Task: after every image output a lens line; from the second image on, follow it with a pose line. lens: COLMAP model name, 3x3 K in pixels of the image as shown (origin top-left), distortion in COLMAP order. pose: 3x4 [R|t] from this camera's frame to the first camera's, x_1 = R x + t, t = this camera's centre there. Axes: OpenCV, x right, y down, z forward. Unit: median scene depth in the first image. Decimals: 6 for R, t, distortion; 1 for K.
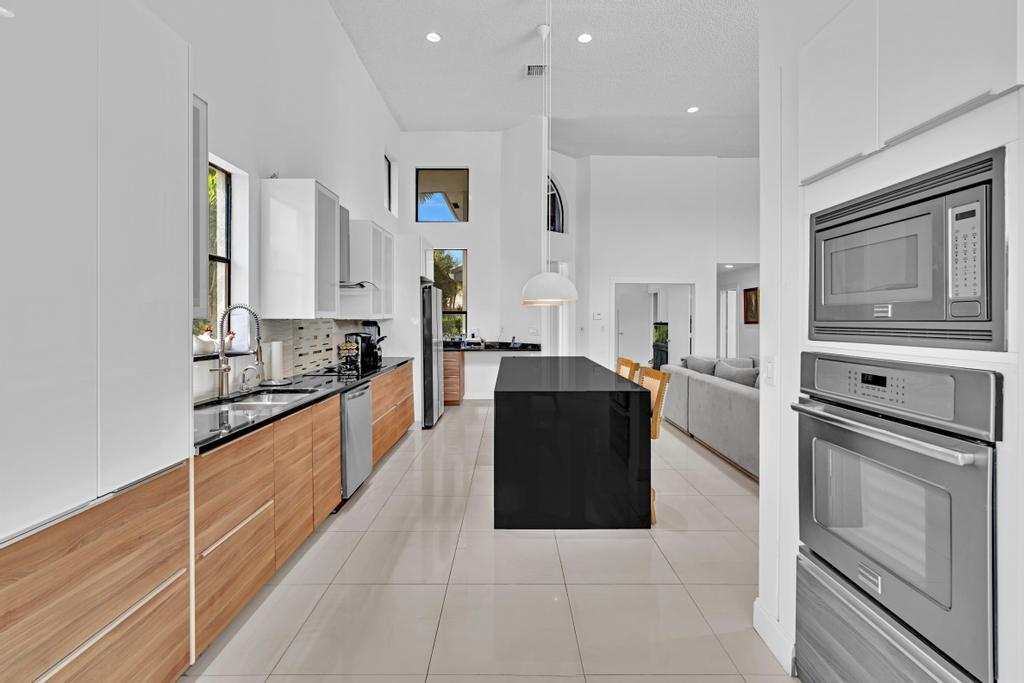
lens RADIAL K [[460.5, 0, 507.6], [0, 460.5, 318.0], [0, 0, 1]] dist [0.000280, 0.000098]
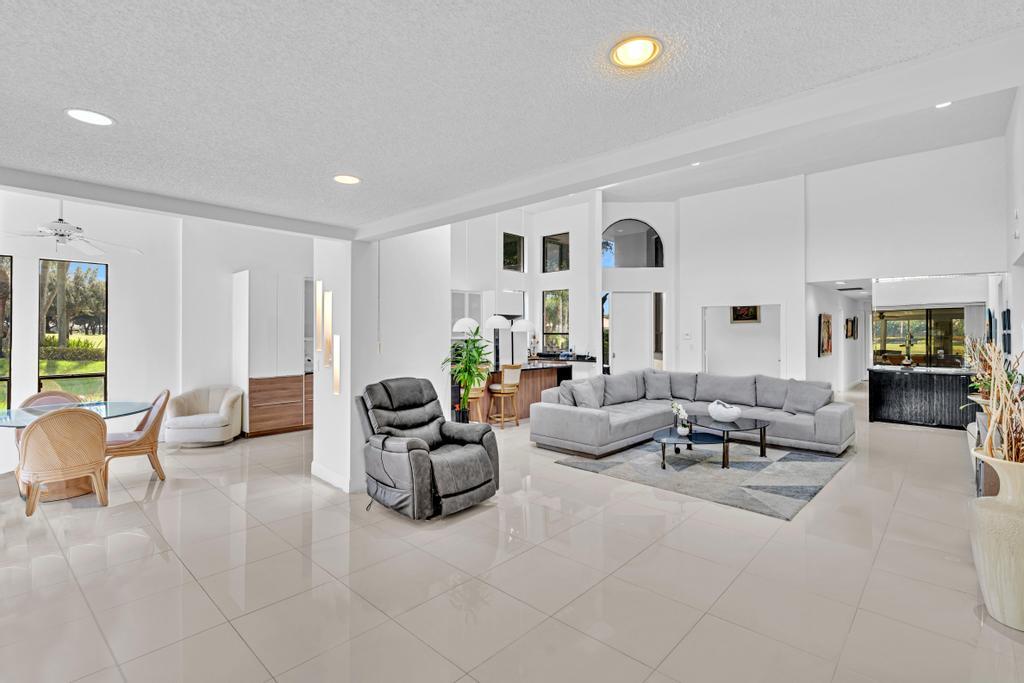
lens RADIAL K [[465.1, 0, 514.1], [0, 465.1, 328.9], [0, 0, 1]] dist [-0.000682, 0.000024]
pose [[0.735703, 0.000905, -0.677303, 0.911511], [-0.003934, 0.999988, -0.002938, -0.027061], [0.677292, 0.004826, 0.735698, -0.203713]]
